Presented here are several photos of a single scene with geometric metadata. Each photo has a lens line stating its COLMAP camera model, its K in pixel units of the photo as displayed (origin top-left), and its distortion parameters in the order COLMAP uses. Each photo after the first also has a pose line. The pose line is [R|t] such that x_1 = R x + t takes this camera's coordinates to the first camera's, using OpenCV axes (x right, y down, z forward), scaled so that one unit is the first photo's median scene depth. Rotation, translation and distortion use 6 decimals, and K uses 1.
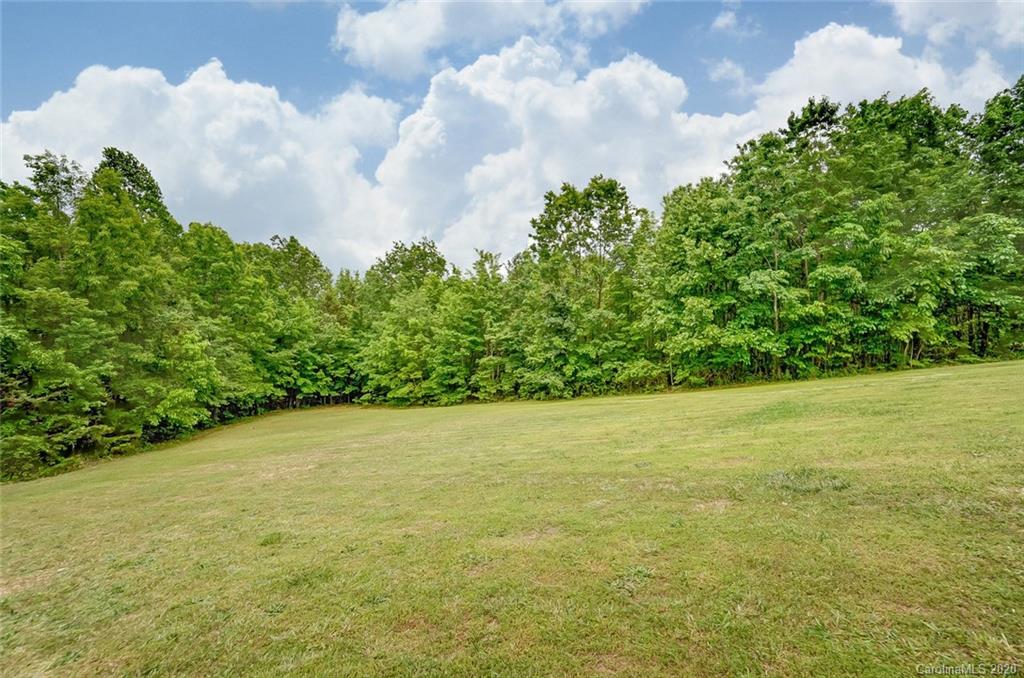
lens RADIAL K [[456.3, 0, 507.3], [0, 456.3, 349.9], [0, 0, 1]] dist [-0.048394, 0.014076]
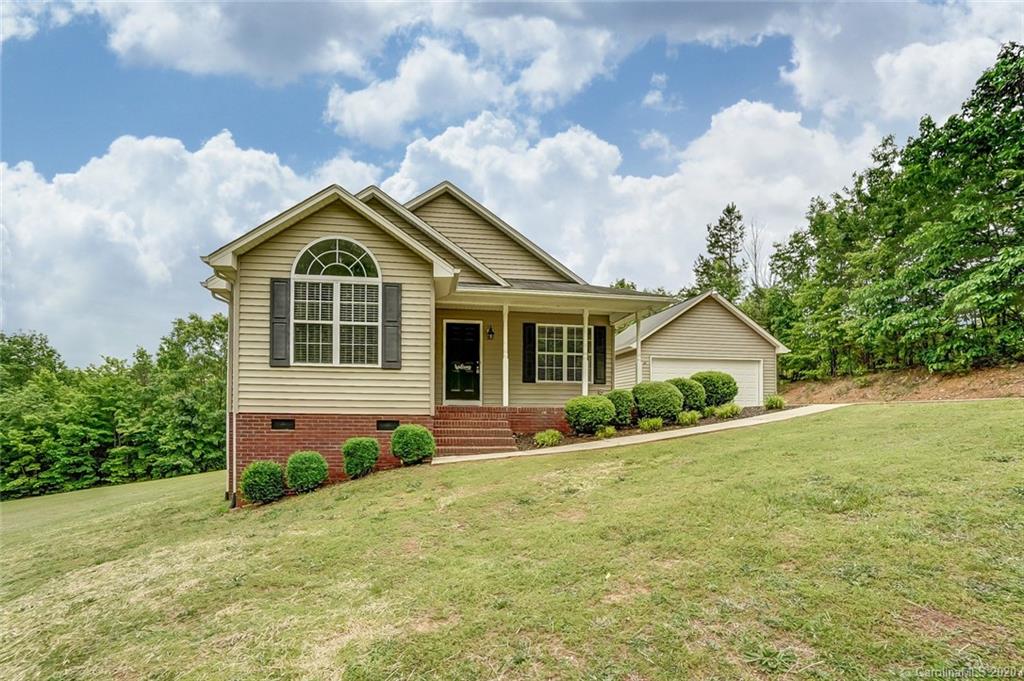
lens RADIAL K [[470.3, 0, 503.9], [0, 470.3, 405.1], [0, 0, 1]] dist [-0.031304, 0.000728]
pose [[0.739816, 0.000469, 0.672809, -0.111626], [0.026789, 0.999186, -0.030153, -0.032511], [-0.672275, 0.040331, 0.739202, -0.617242]]
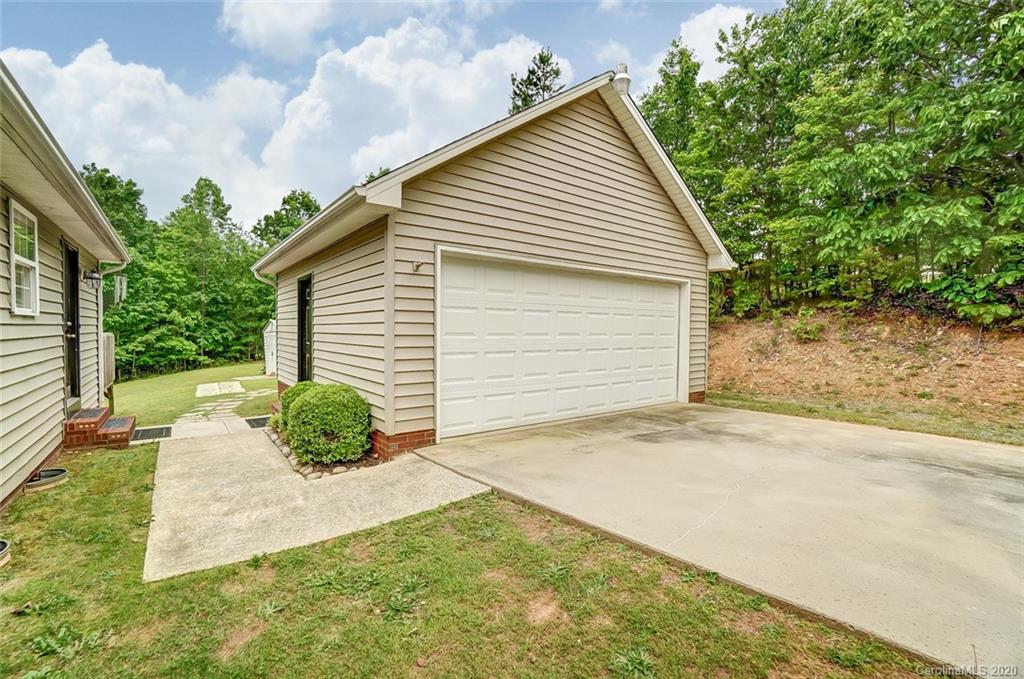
lens RADIAL K [[456.3, 0, 520.1], [0, 456.3, 345.4], [0, 0, 1]] dist [-0.048394, 0.014076]
pose [[0.307621, -0.040219, 0.950659, 0.219294], [0.031675, 0.998985, 0.032014, -0.070265], [-0.950982, 0.020264, 0.308583, -0.417803]]
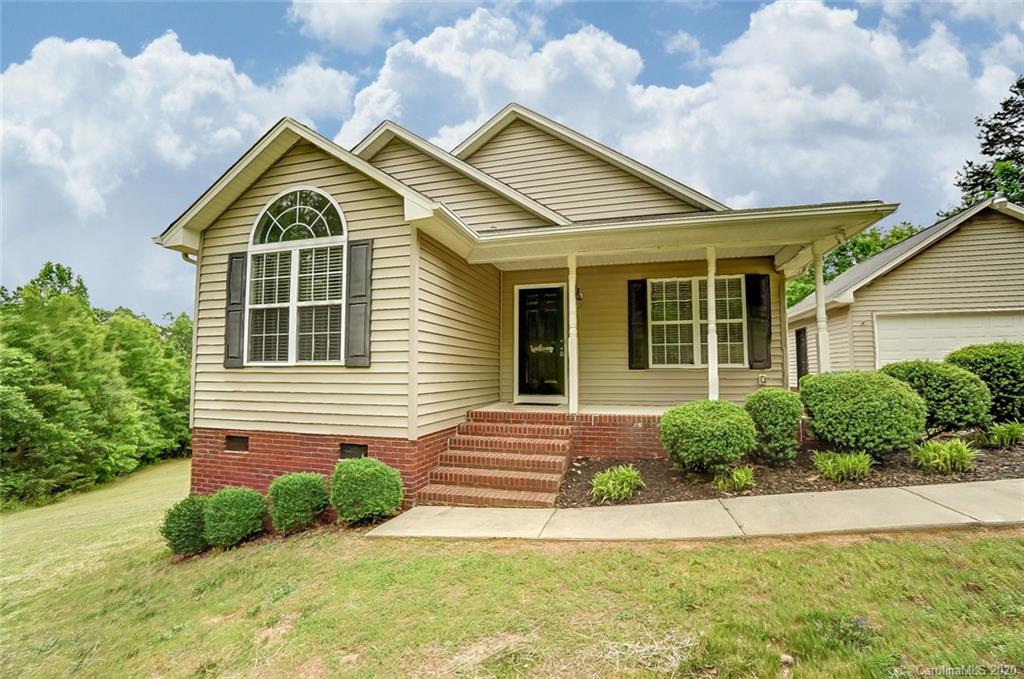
lens RADIAL K [[456.3, 0, 504.7], [0, 456.3, 345.3], [0, 0, 1]] dist [-0.048394, 0.014076]
pose [[0.953611, 0.005917, 0.300985, 0.004466], [0.023745, 0.995213, -0.094797, -0.050629], [-0.300105, 0.097546, 0.948906, -0.566868]]
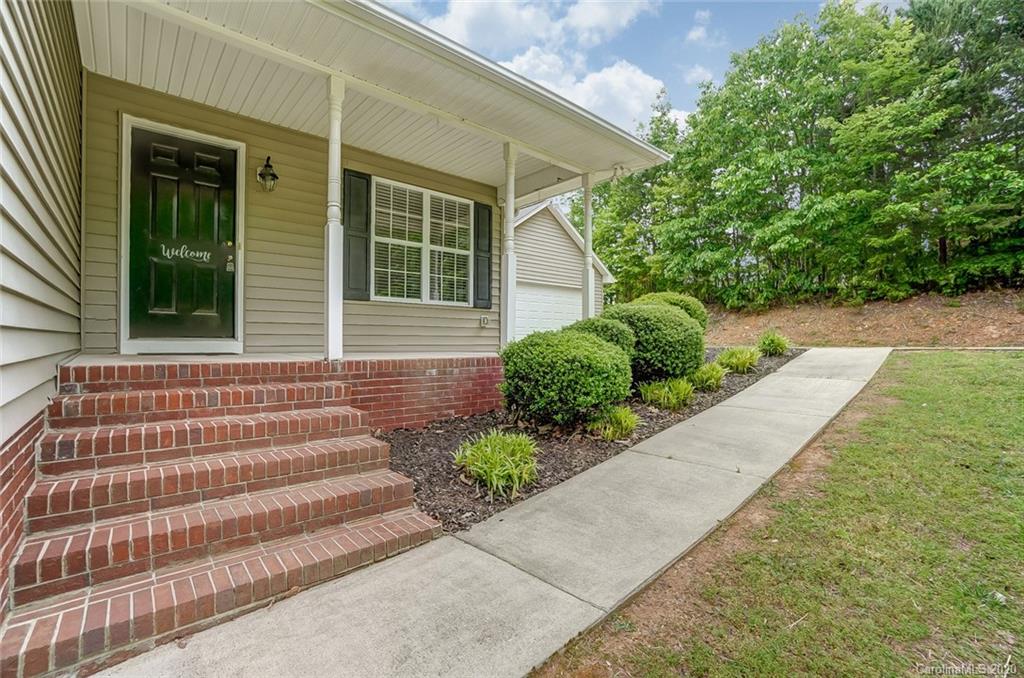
lens RADIAL K [[456.3, 0, 508.4], [0, 456.3, 341.5], [0, 0, 1]] dist [-0.048394, 0.014076]
pose [[0.267881, -0.010662, 0.963393, -0.001653], [0.034898, 0.999390, 0.001357, -0.043159], [-0.962820, 0.033257, 0.268090, -0.467465]]
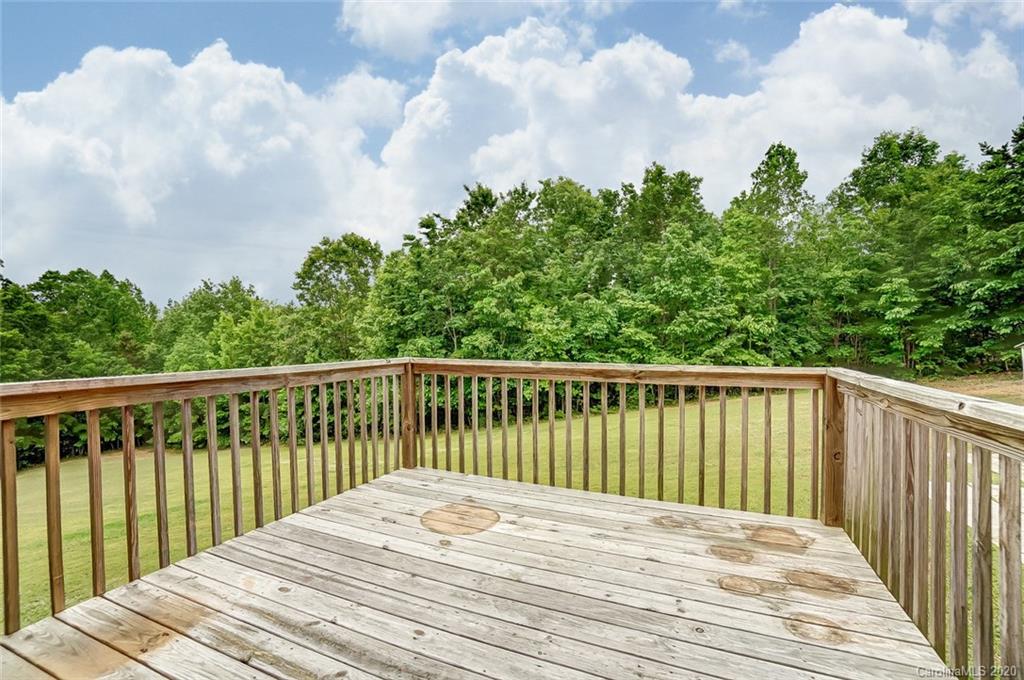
lens RADIAL K [[456.3, 0, 487.3], [0, 456.3, 347.3], [0, 0, 1]] dist [-0.048394, 0.014076]
pose [[0.990523, -0.023573, 0.135306, 0.355370], [0.026330, 0.999480, -0.018621, -0.080285], [-0.134796, 0.022007, 0.990629, -0.138987]]
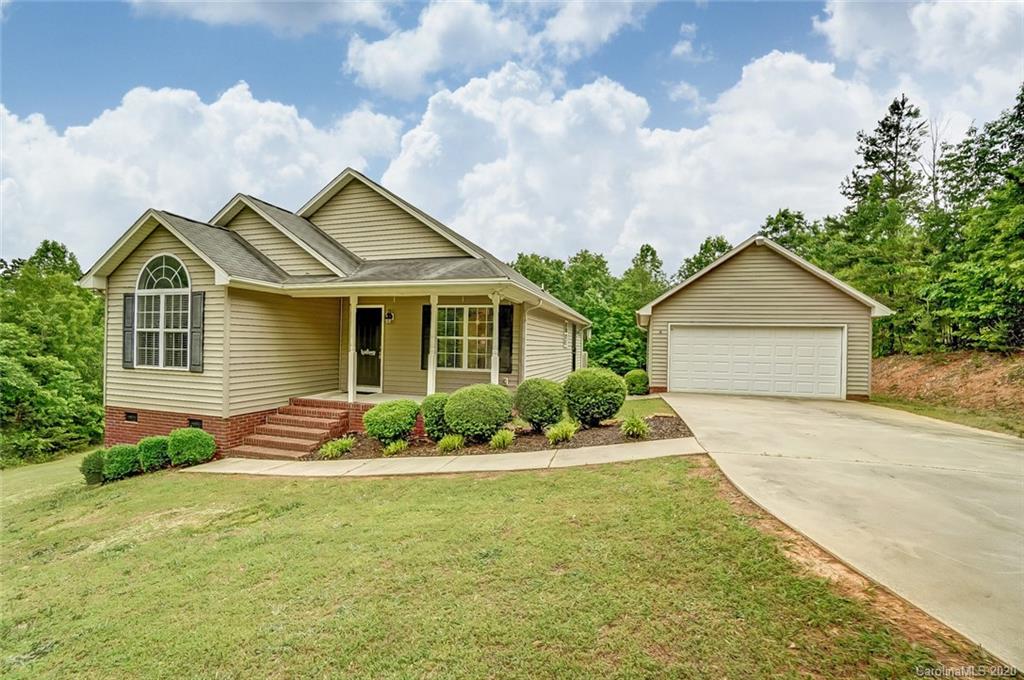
lens RADIAL K [[456.3, 0, 494.4], [0, 456.3, 346.4], [0, 0, 1]] dist [-0.048394, 0.014076]
pose [[0.957856, 0.006628, 0.287174, 0.086498], [0.002741, 0.999477, -0.032211, -0.064385], [-0.287237, 0.031640, 0.957337, -0.682737]]
